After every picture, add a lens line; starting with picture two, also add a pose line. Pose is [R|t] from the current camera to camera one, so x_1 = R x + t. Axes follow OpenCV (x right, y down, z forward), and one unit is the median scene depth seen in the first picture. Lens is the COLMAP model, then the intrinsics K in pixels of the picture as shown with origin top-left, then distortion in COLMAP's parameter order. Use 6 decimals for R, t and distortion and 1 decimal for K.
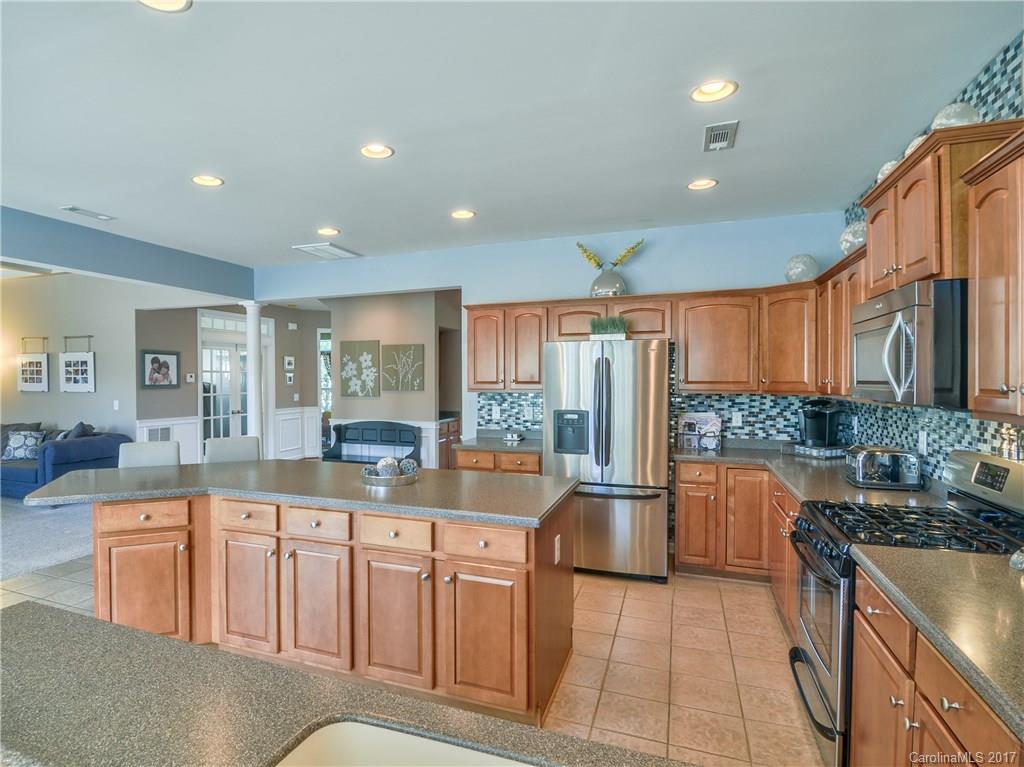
lens RADIAL K [[552.0, 0, 514.5], [0, 552.0, 387.1], [0, 0, 1]] dist [-0.024654, -0.000850]
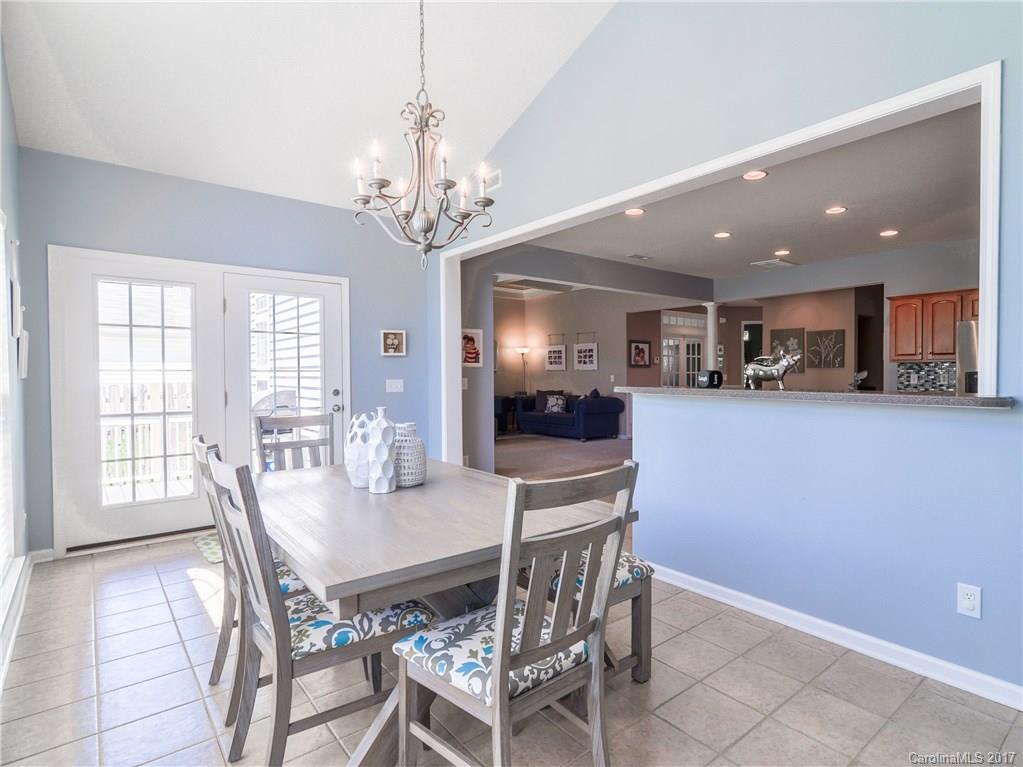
lens RADIAL K [[680.3, 0, 512.3], [0, 680.3, 387.5], [0, 0, 1]] dist [-0.003155, -0.001978]
pose [[0.853178, 0.006106, -0.521584, -0.005228], [-0.013031, 0.999869, -0.009611, 0.078155], [0.521457, 0.014996, 0.853146, -0.698069]]
